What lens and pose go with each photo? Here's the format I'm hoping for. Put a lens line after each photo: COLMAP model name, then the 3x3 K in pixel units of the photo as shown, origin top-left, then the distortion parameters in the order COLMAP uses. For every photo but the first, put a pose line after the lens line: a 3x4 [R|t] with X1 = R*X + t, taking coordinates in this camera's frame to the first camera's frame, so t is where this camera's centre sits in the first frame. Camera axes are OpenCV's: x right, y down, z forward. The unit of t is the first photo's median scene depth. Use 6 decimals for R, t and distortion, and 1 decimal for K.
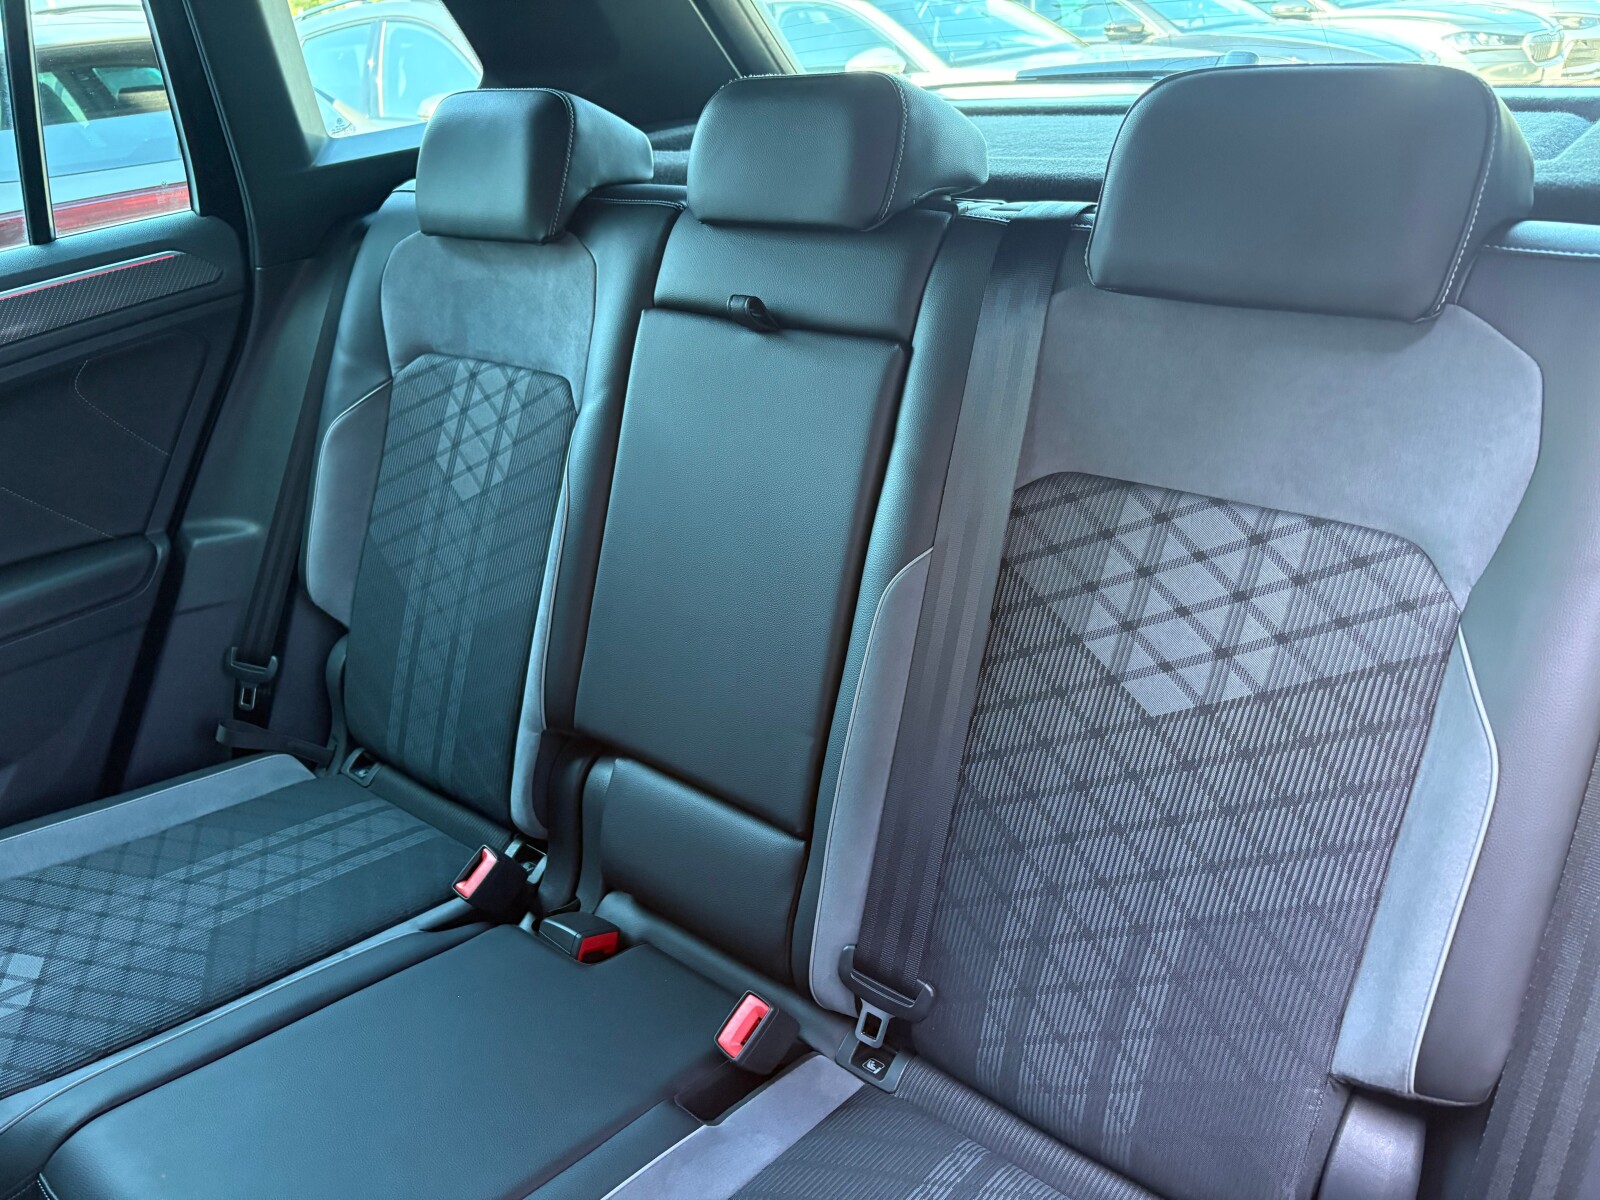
lens RADIAL K [[1227.5, 0, 795.8], [0, 1227.5, 601.2], [0, 0, 1]] dist [0.027592, -0.030733]
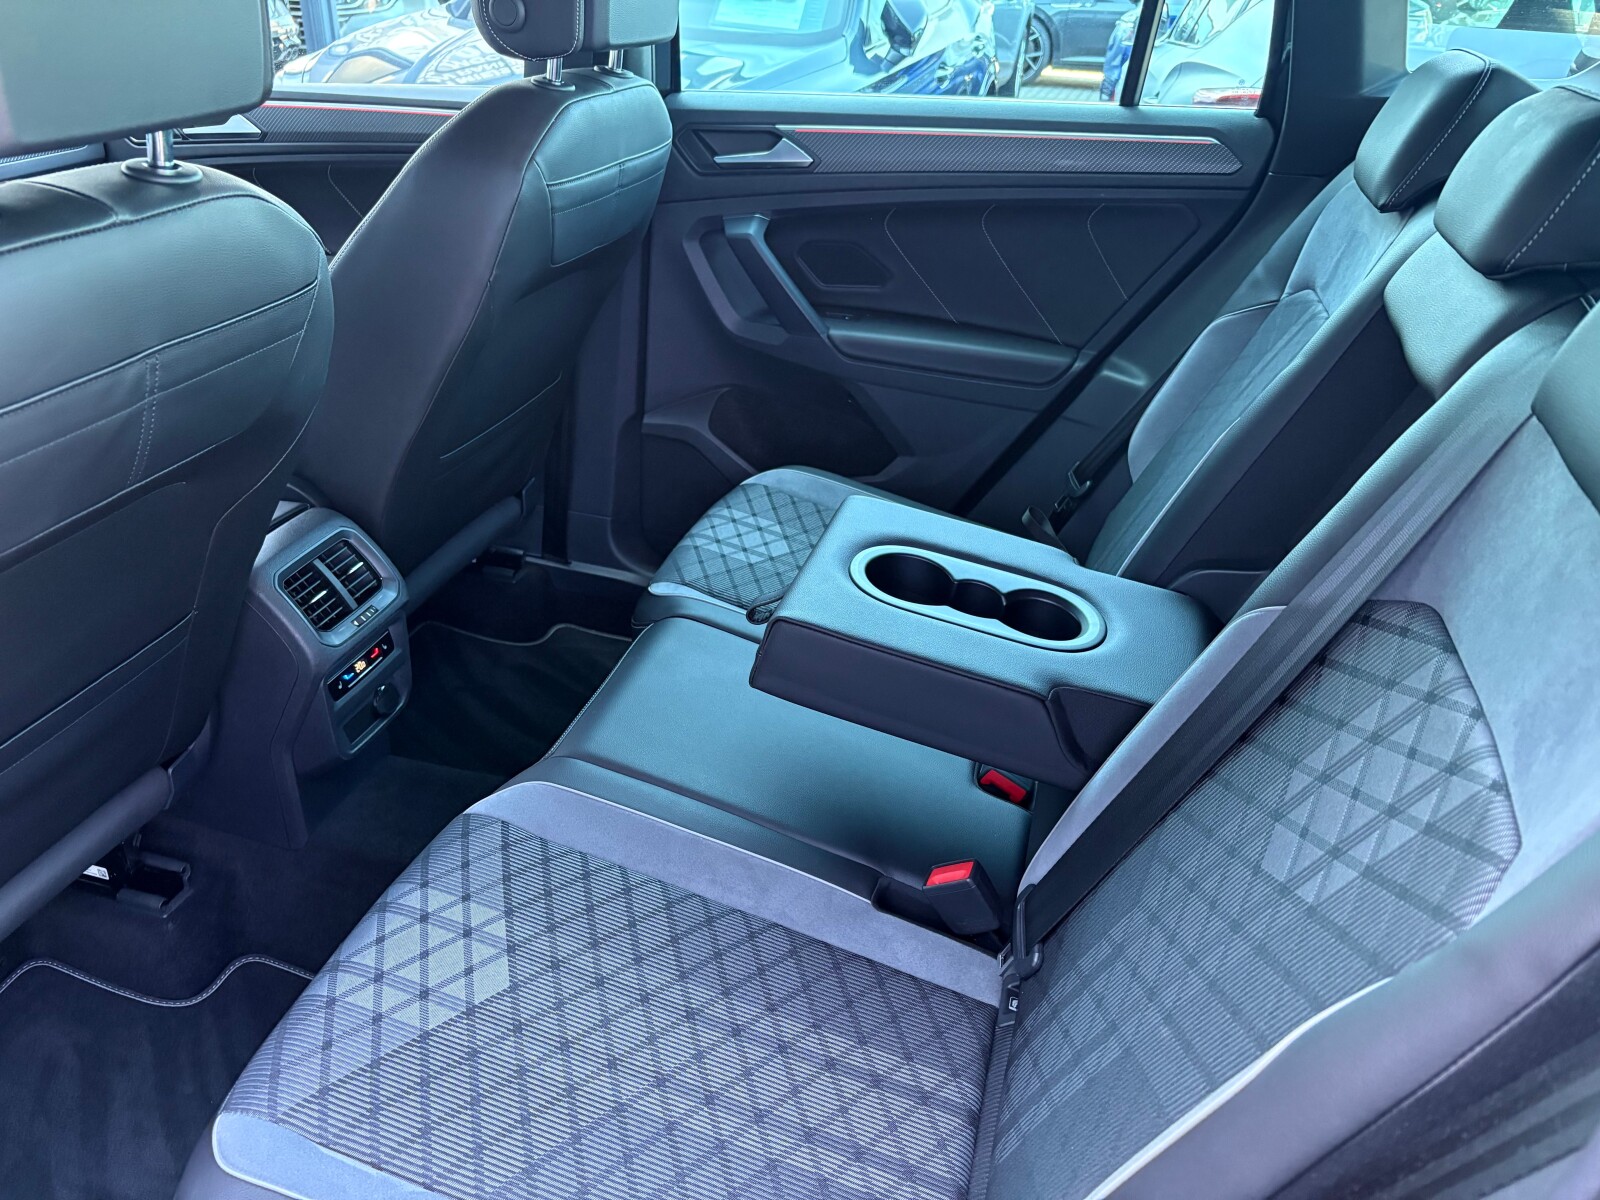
lens RADIAL K [[1199.2, 0, 782.8], [0, 1199.2, 592.3], [0, 0, 1]] dist [0.031123, -0.006989]
pose [[0.399062, 0.524557, -0.752057, 0.411894], [-0.471013, 0.820982, 0.322700, -0.107683], [0.786700, 0.225451, 0.574696, 0.119738]]
